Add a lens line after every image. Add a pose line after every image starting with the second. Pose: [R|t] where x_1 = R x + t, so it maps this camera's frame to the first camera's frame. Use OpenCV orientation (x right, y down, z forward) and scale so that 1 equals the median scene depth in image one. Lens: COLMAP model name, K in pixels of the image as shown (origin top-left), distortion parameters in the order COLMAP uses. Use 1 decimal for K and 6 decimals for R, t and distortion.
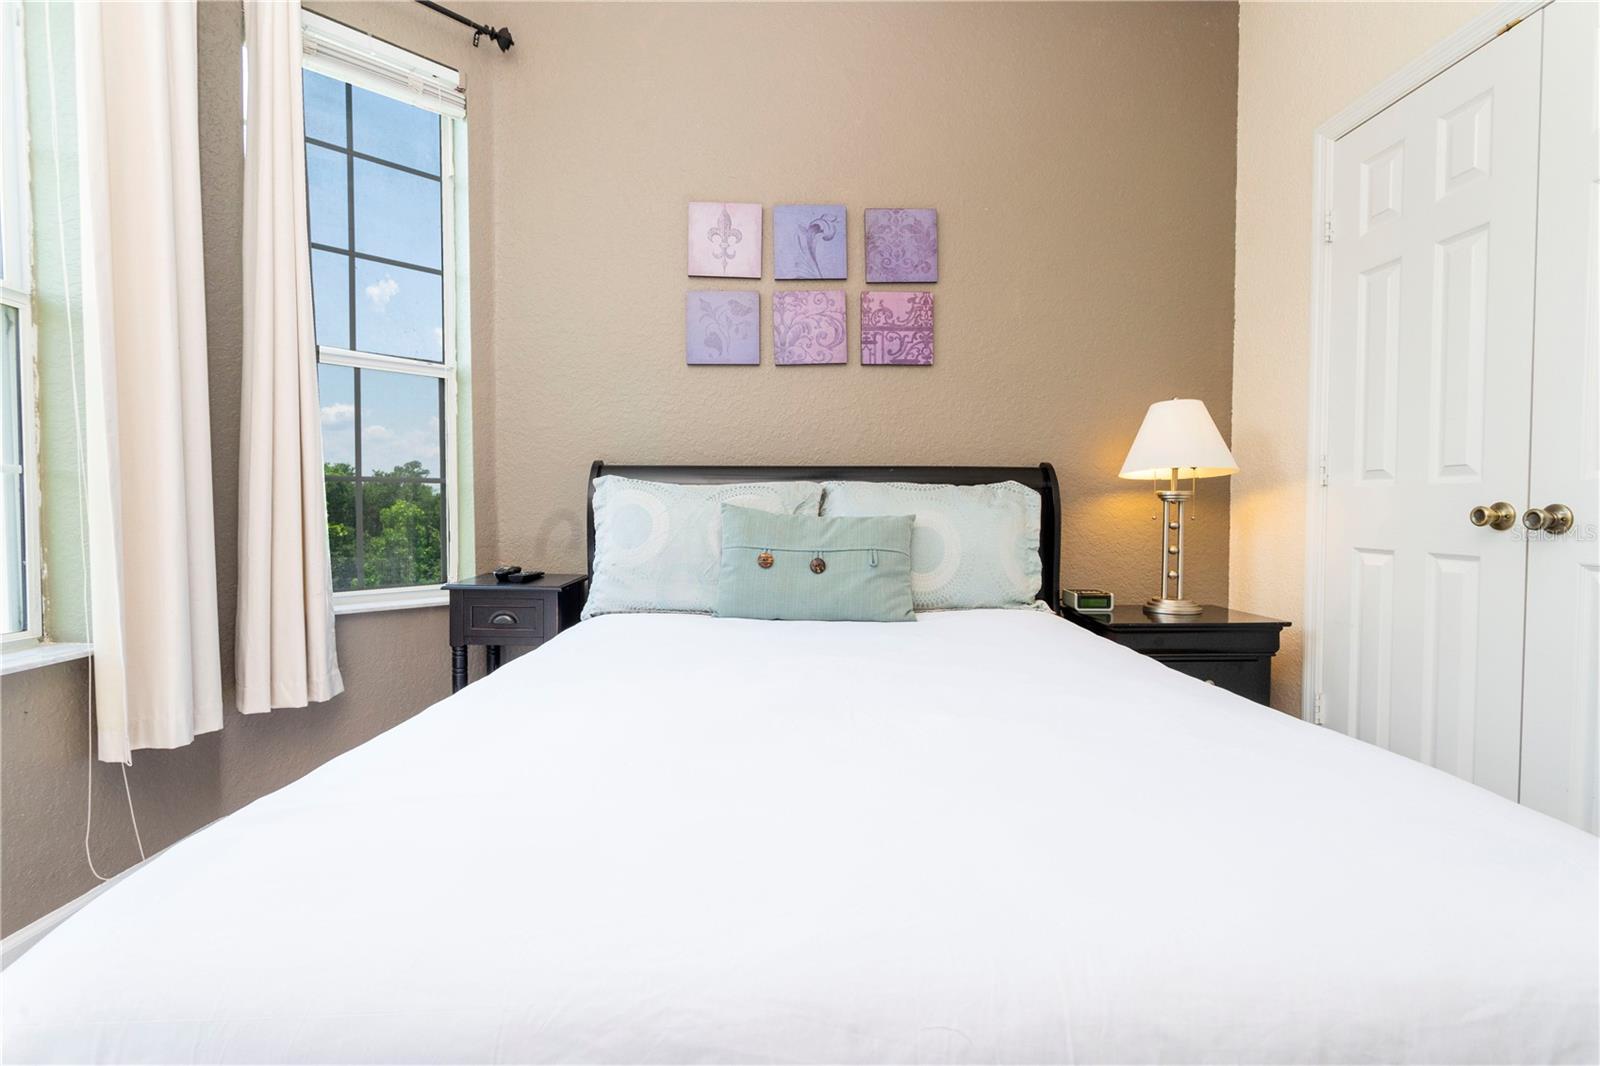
lens RADIAL K [[756.1, 0, 800.7], [0, 756.1, 525.4], [0, 0, 1]] dist [-0.004486, 0.003624]
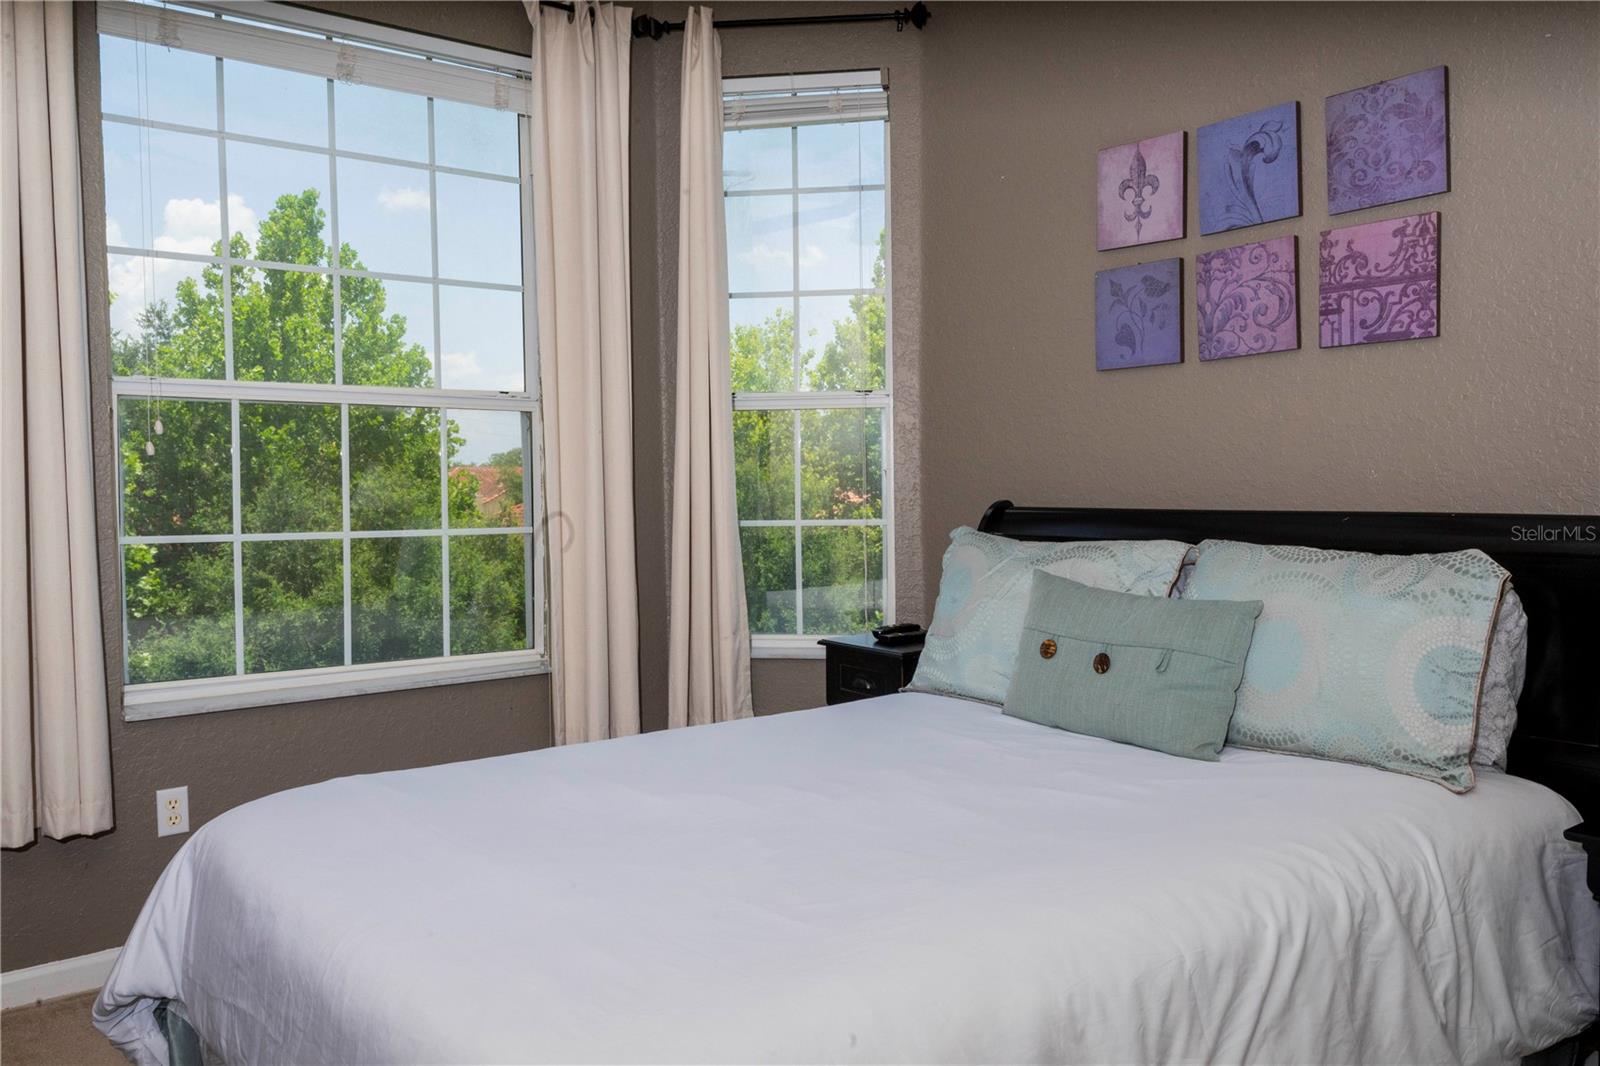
lens RADIAL K [[1264.4, 0, 810.7], [0, 1264.4, 529.1], [0, 0, 1]] dist [0.024539, -0.029829]
pose [[0.588663, 0.025478, -0.807977, 0.691914], [-0.010473, 0.999660, 0.023892, -0.084236], [0.808311, -0.005603, 0.588729, 0.038129]]
